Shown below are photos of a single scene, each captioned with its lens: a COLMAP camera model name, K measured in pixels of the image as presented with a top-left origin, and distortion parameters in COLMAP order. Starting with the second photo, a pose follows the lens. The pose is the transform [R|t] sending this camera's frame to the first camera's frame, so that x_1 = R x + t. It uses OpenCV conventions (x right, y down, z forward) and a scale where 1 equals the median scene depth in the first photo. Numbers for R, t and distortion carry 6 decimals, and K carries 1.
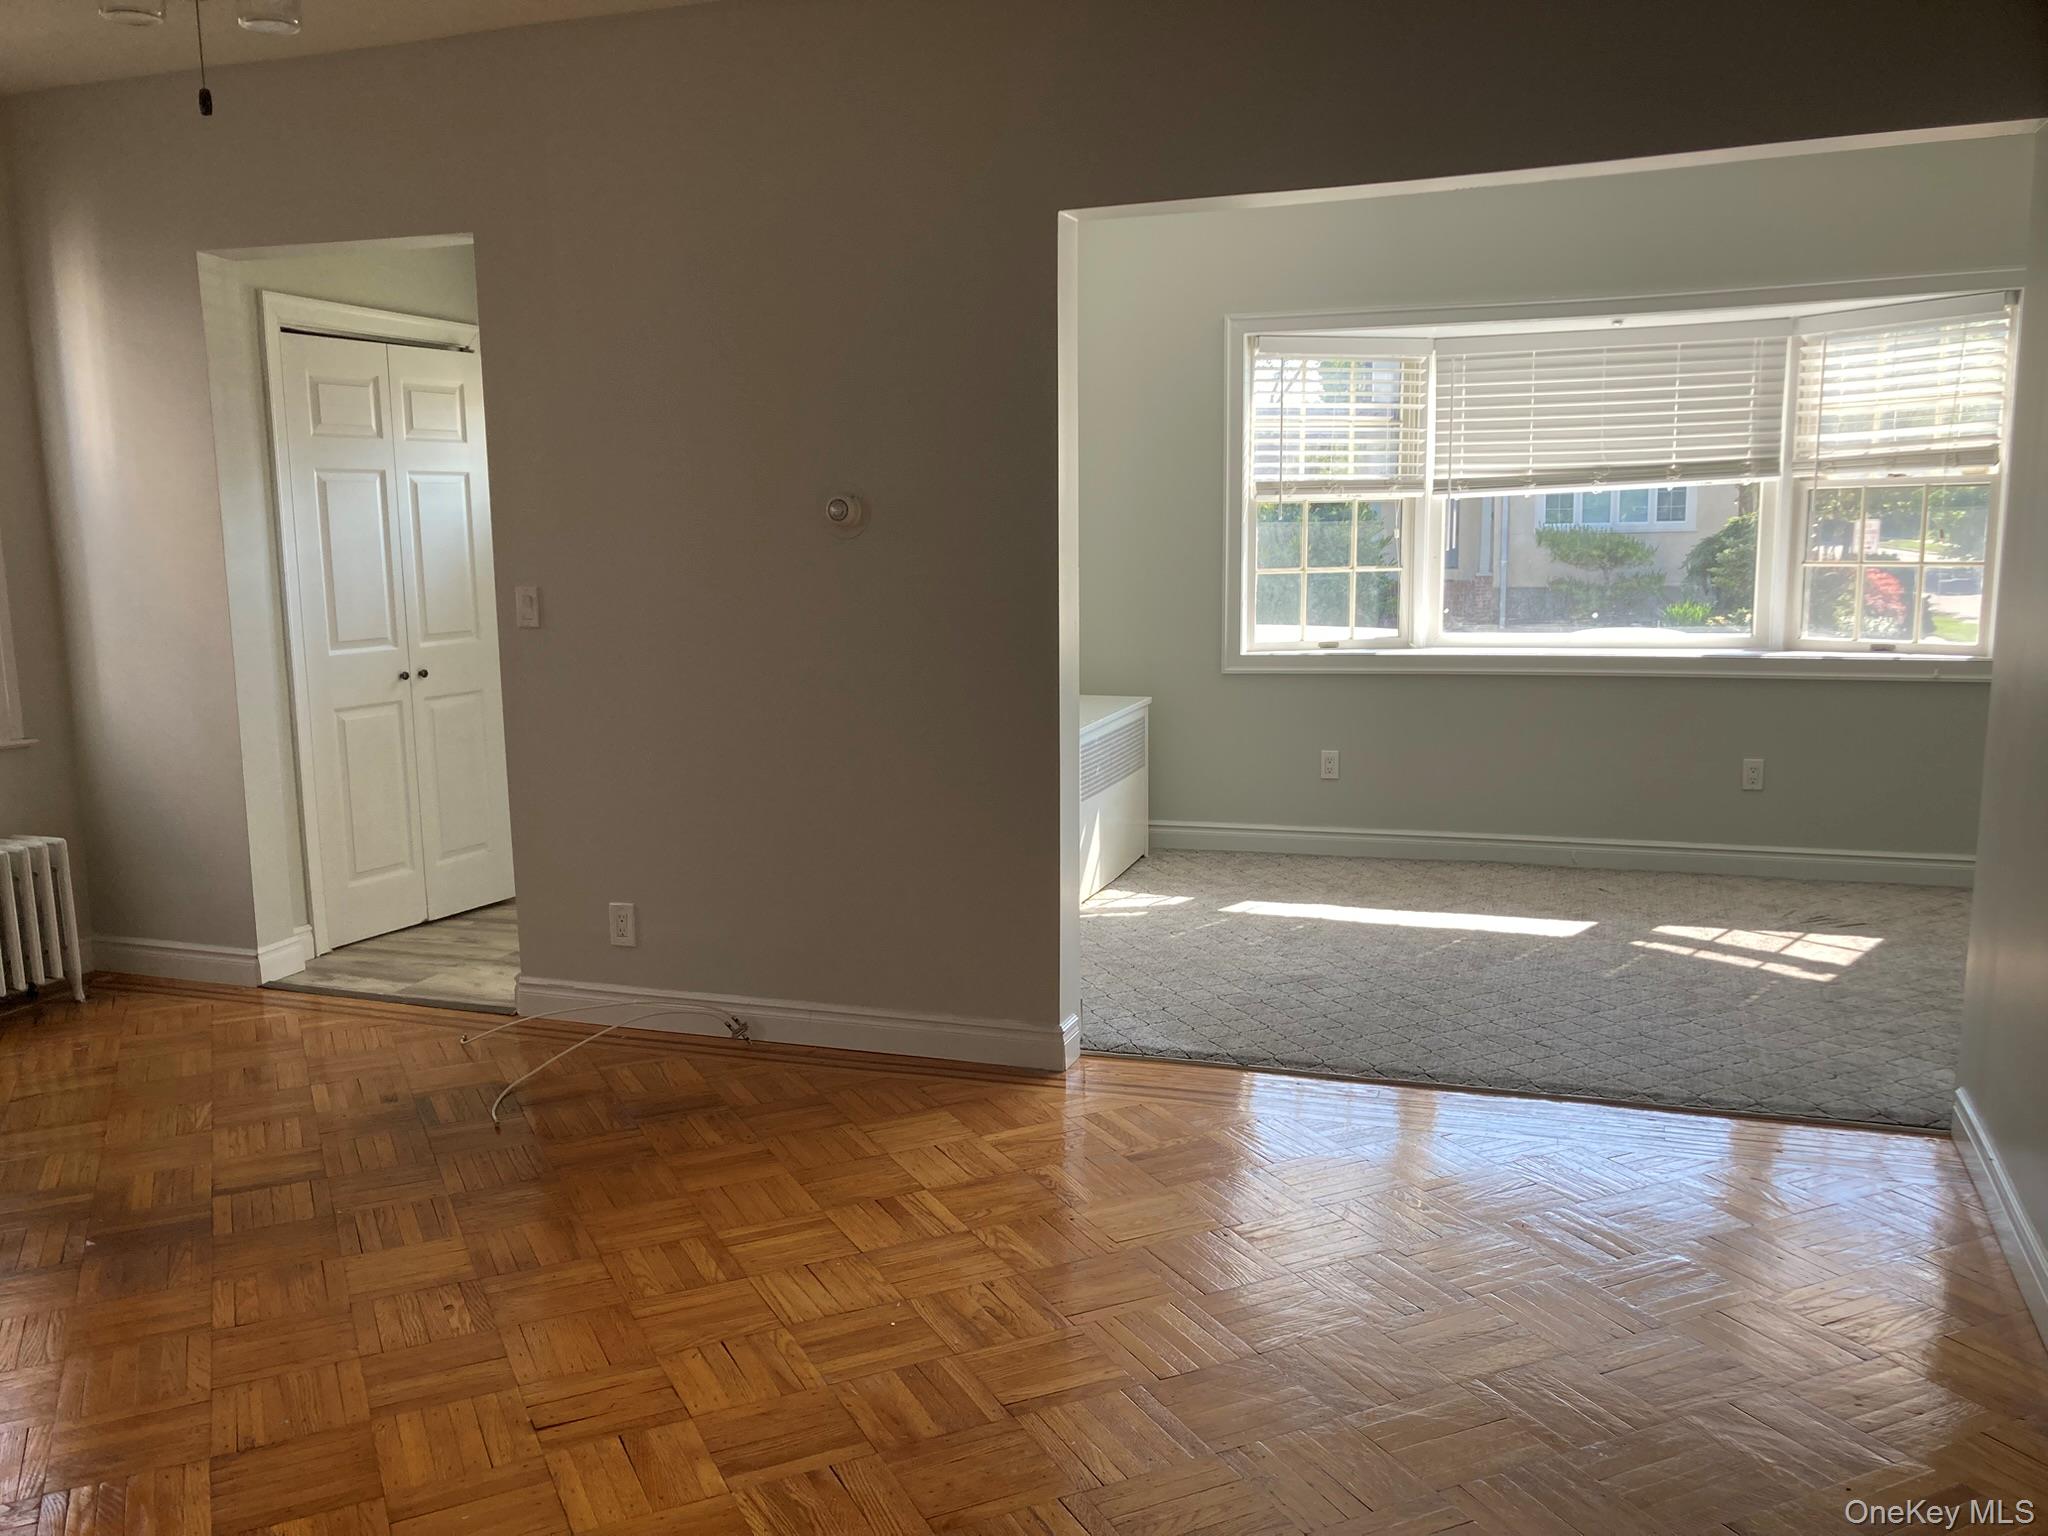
lens RADIAL K [[1665.2, 0, 1001.8], [0, 1665.2, 773.1], [0, 0, 1]] dist [0.015332, 0.010882]
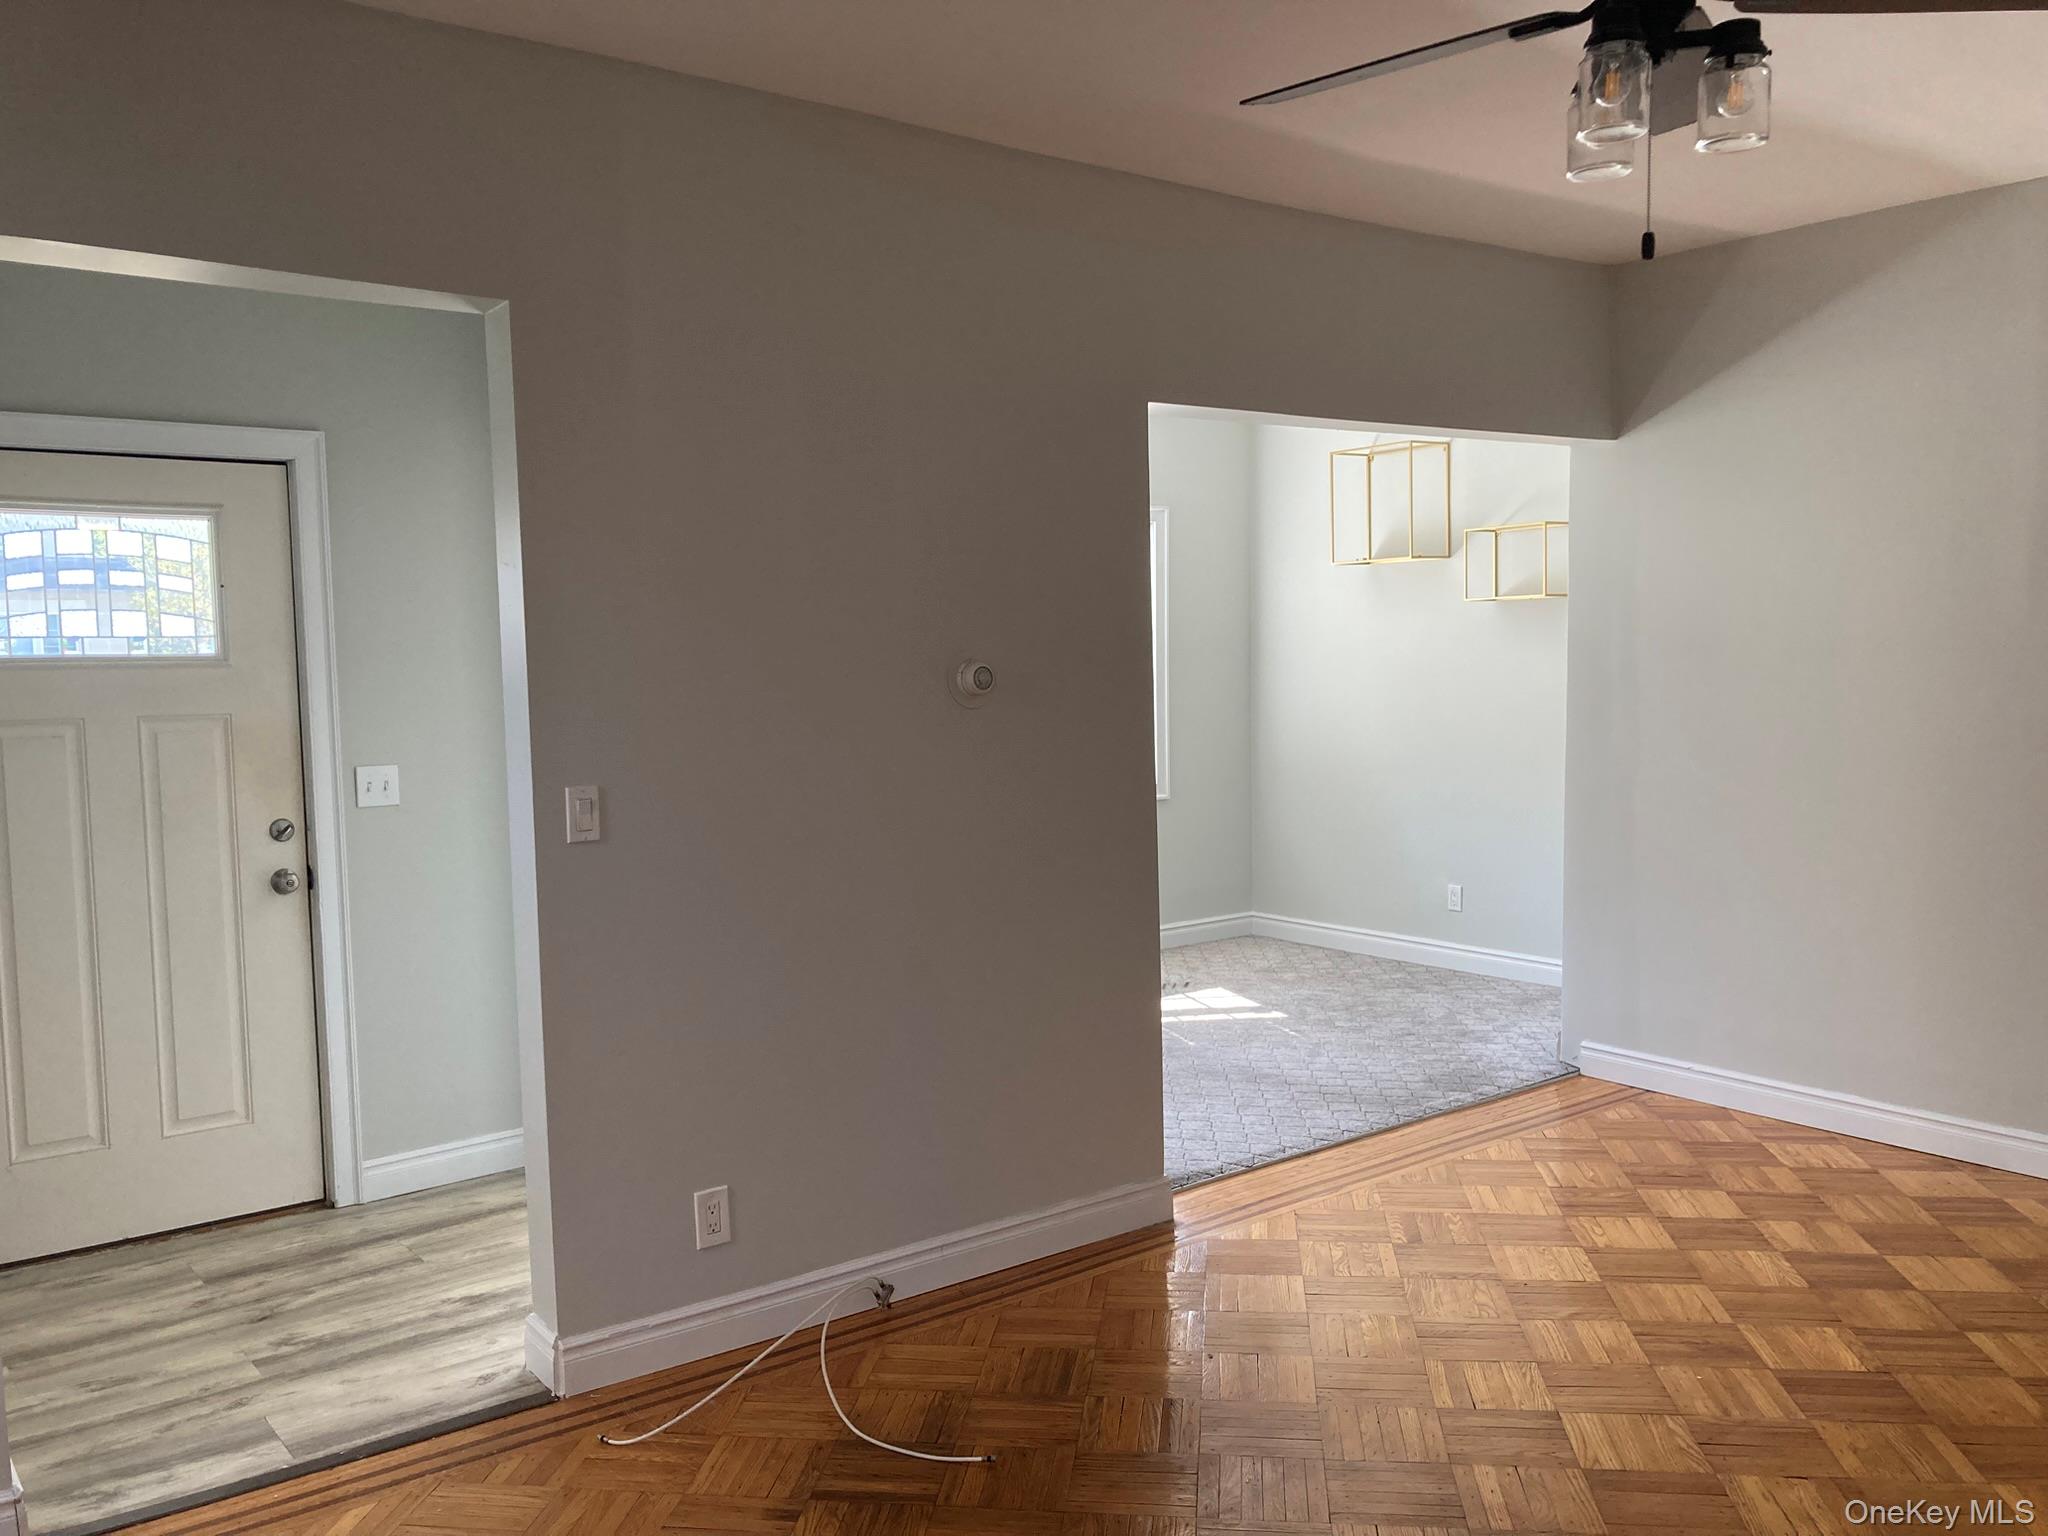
lens RADIAL K [[1671.3, 0, 1024.0], [0, 1671.3, 768.0], [0, 0, 1]] dist [-0.017625, 0.066897]
pose [[0.545321, -0.052006, 0.836613, -0.827166], [0.138189, 0.989995, -0.028533, -0.075888], [-0.826758, 0.131171, 0.547051, 0.463271]]
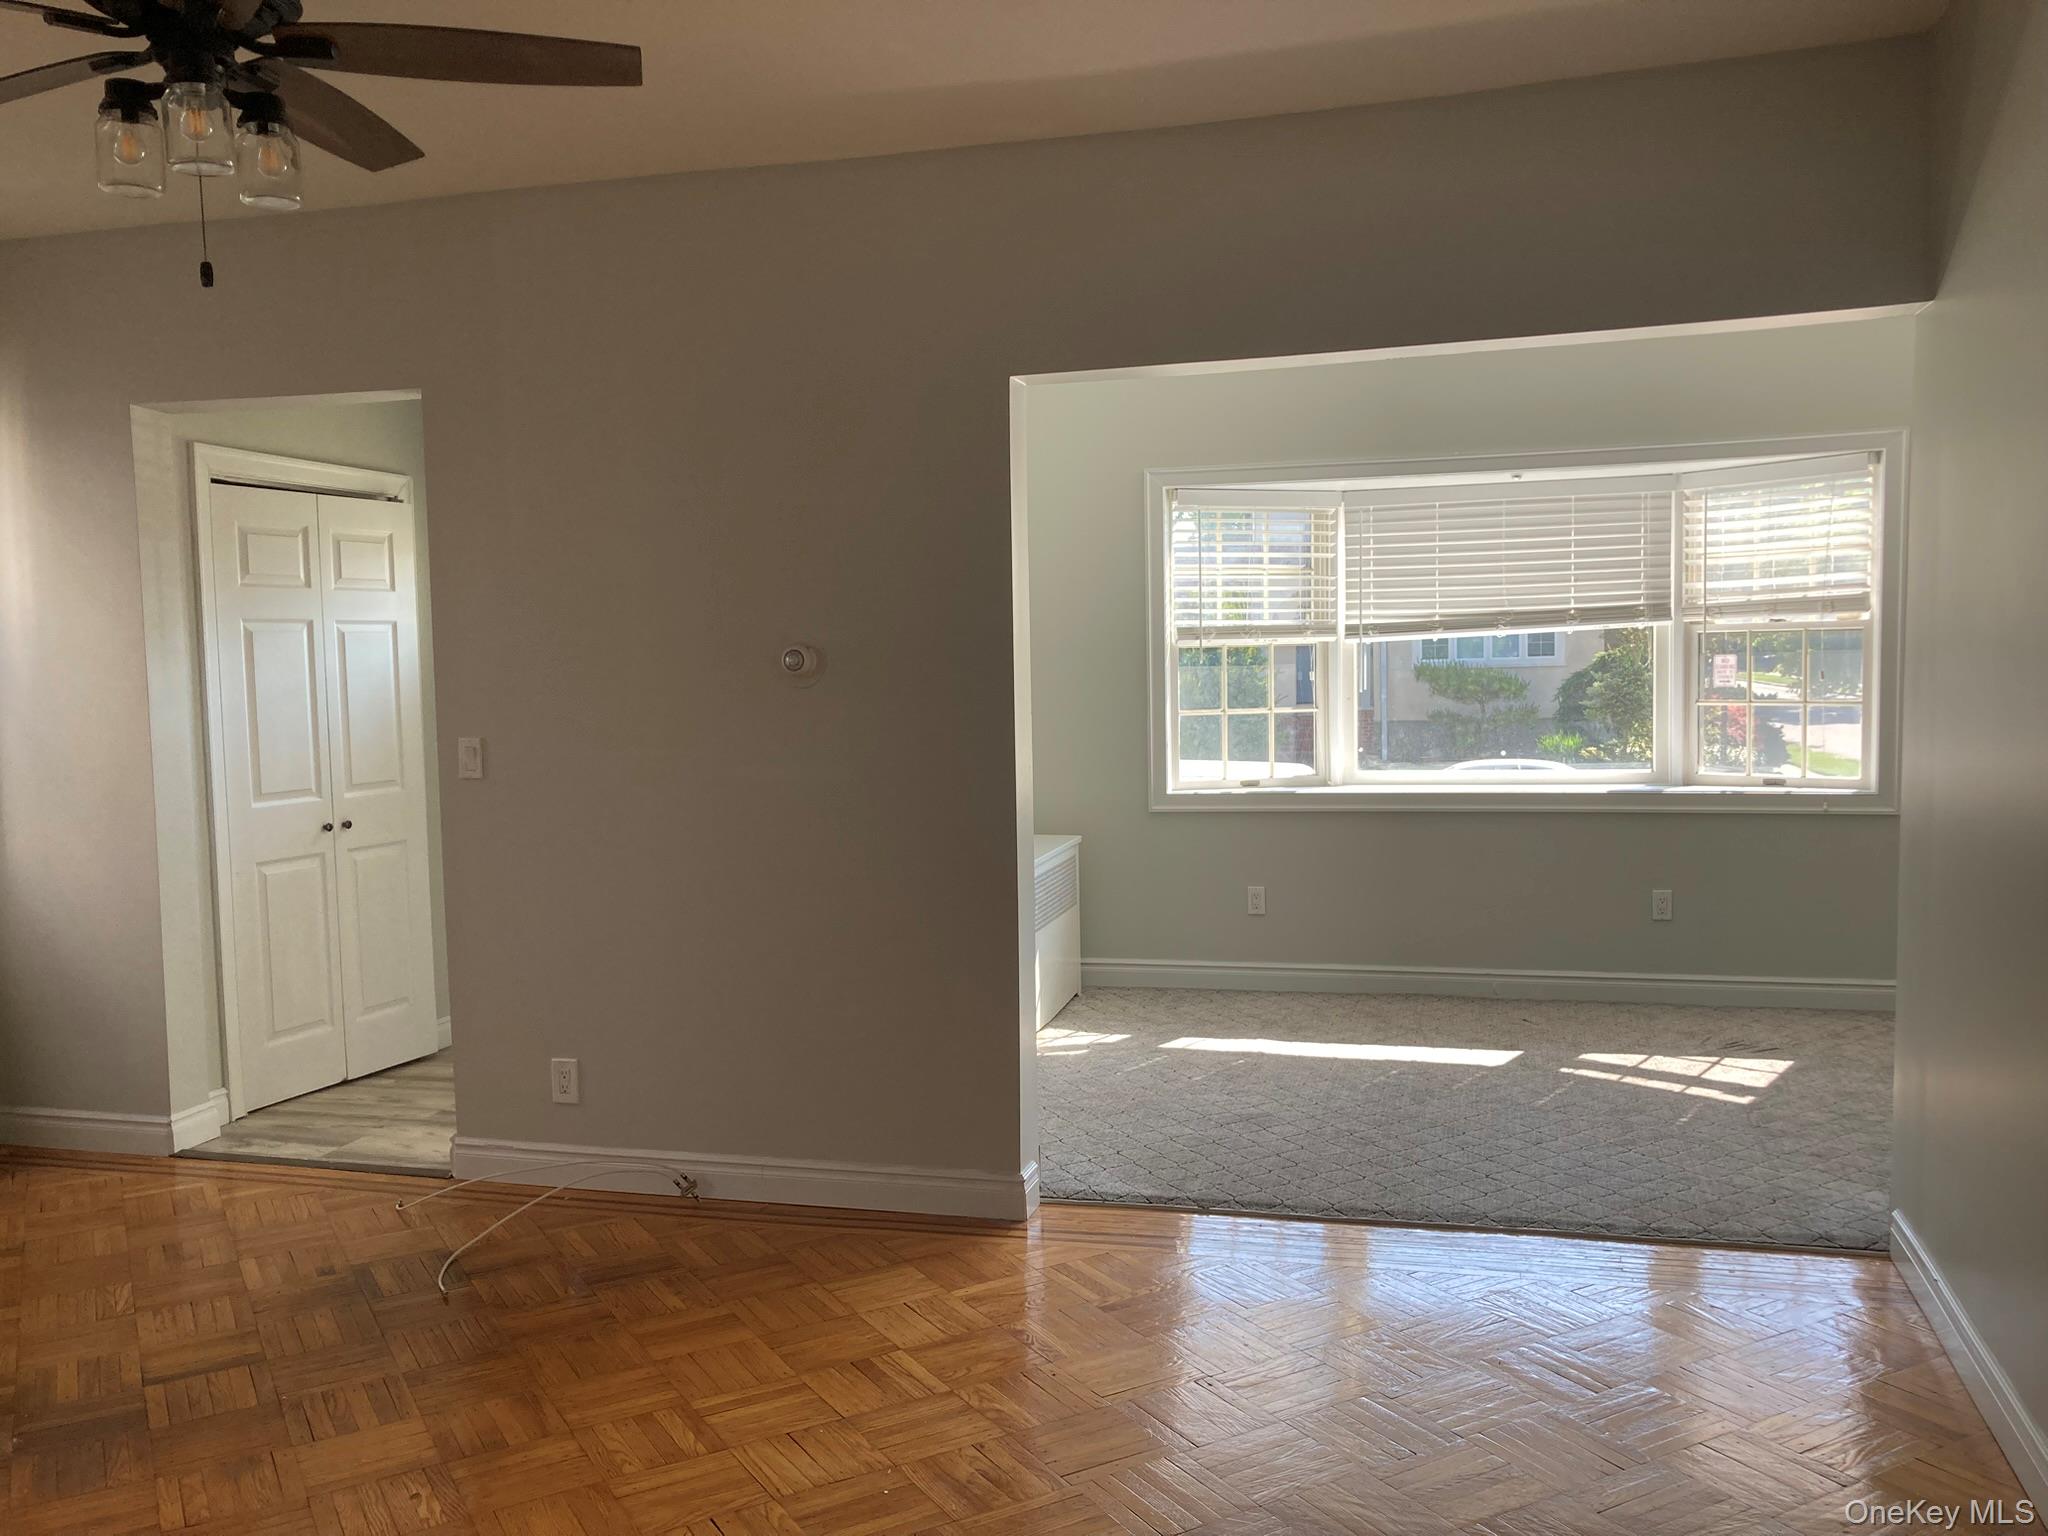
lens RADIAL K [[1671.3, 0, 1024.0], [0, 1671.3, 768.0], [0, 0, 1]] dist [-0.017625, 0.066897]
pose [[0.996751, -0.010171, 0.079902, -0.038566], [0.016829, 0.996399, -0.083103, -0.006326], [-0.078769, 0.084177, 0.993333, -0.008390]]
